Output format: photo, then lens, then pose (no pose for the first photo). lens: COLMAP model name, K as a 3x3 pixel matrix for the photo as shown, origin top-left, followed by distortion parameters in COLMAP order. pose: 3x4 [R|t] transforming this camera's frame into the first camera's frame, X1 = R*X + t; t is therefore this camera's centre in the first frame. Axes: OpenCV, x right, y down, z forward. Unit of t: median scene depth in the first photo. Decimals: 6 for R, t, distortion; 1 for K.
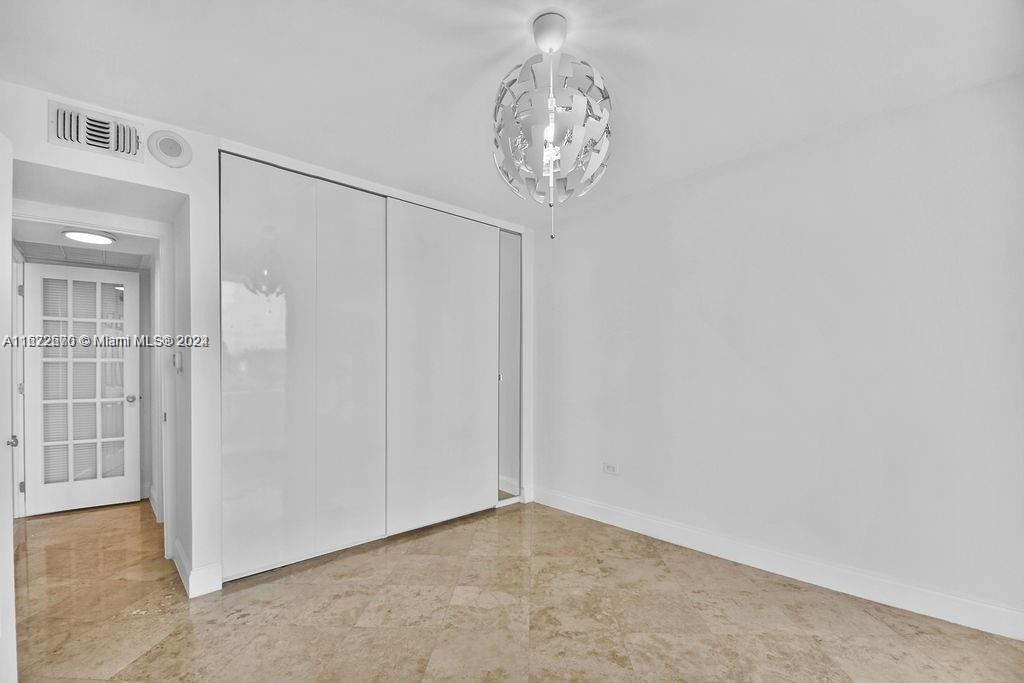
lens RADIAL K [[457.3, 0, 526.3], [0, 457.3, 370.2], [0, 0, 1]] dist [-0.000747, -0.000352]
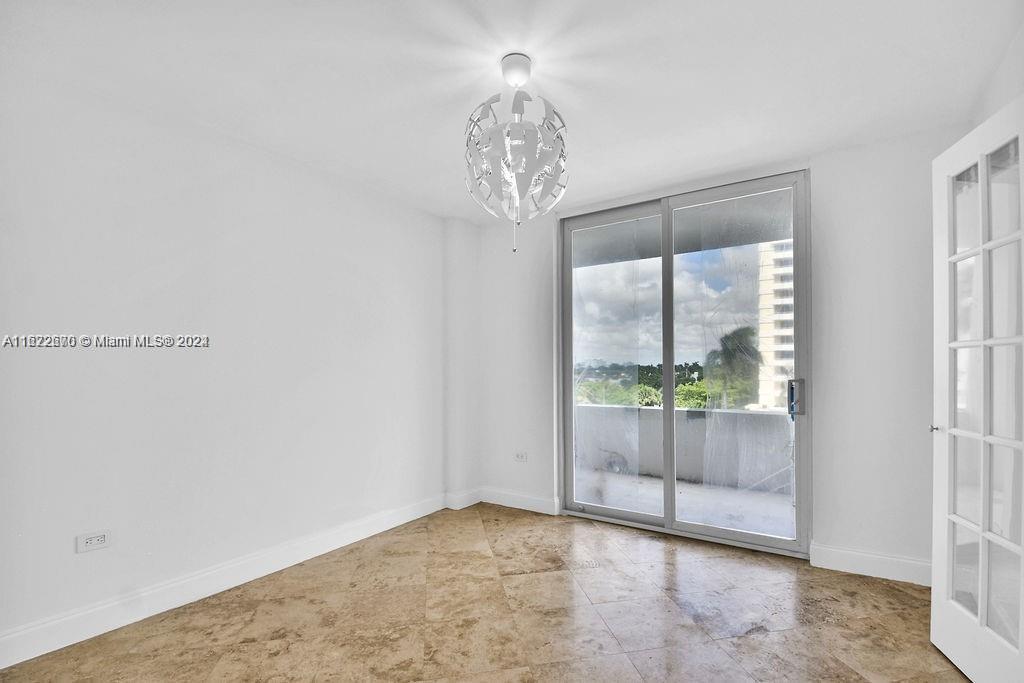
lens RADIAL K [[457.3, 0, 526.2], [0, 457.3, 370.8], [0, 0, 1]] dist [-0.000747, -0.000352]
pose [[-0.221121, 0.002034, 0.975244, -0.703119], [0.005088, 0.999987, -0.000932, 0.003163], [-0.975233, 0.004756, -0.221129, 0.825284]]
